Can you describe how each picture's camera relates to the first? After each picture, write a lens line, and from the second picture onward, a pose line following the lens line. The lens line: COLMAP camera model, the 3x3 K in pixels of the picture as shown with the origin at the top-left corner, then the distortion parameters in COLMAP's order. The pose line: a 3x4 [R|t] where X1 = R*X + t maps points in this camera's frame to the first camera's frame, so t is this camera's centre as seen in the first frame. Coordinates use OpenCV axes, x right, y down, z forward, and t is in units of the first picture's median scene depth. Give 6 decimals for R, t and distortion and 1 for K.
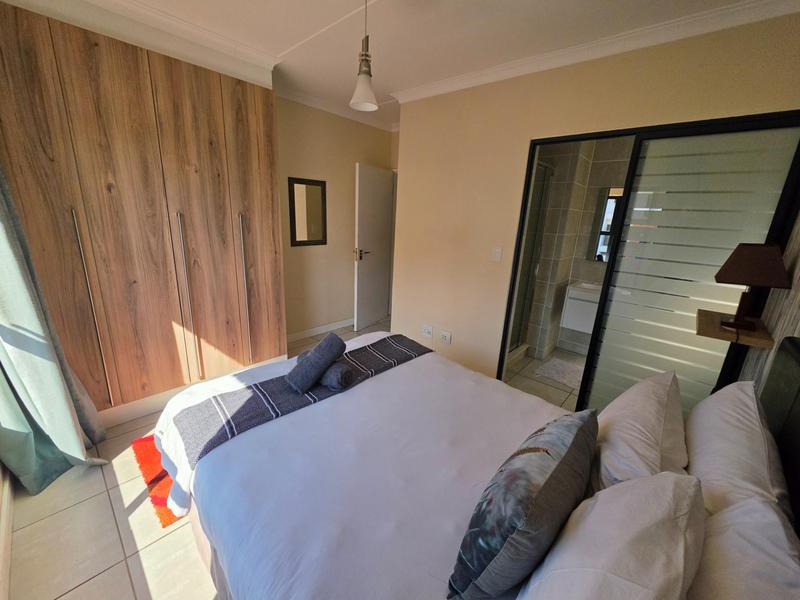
lens RADIAL K [[318.6, 0, 401.0], [0, 318.6, 296.6], [0, 0, 1]] dist [-0.001850, -0.000454]
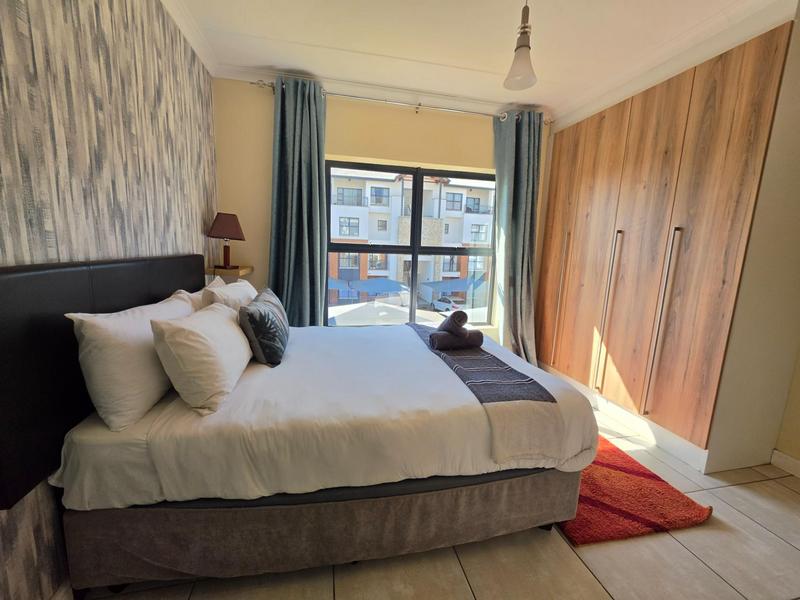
lens RADIAL K [[318.6, 0, 396.0], [0, 318.6, 296.6], [0, 0, 1]] dist [-0.001850, -0.000454]
pose [[-0.575670, 0.051354, -0.816068, 0.685829], [-0.272962, 0.928705, 0.250995, -0.124954], [0.770776, 0.367246, -0.520610, 1.135050]]
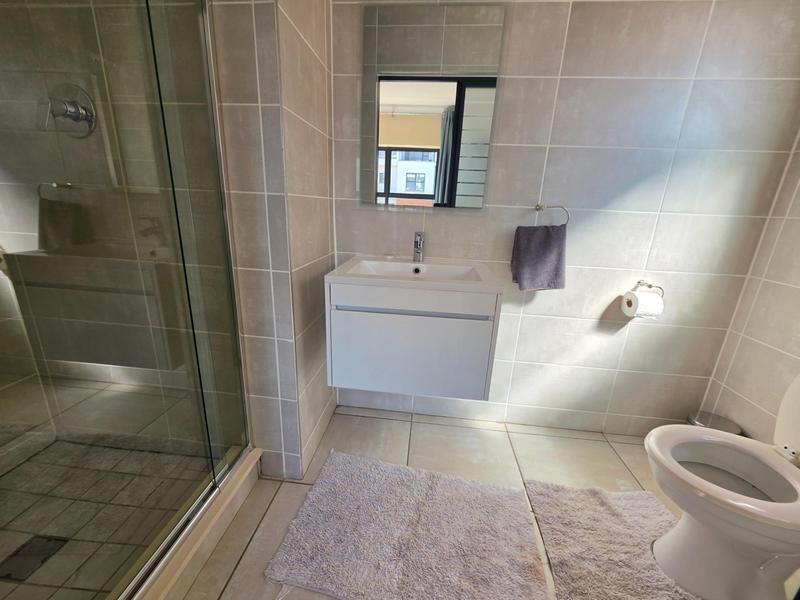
lens RADIAL K [[318.6, 0, 400.6], [0, 318.6, 302.6], [0, 0, 1]] dist [-0.001850, -0.000454]
pose [[0.806303, -0.177813, 0.564144, 0.220729], [0.149304, 0.984045, 0.096769, -0.013863], [-0.572349, 0.006204, 0.819986, 0.382127]]
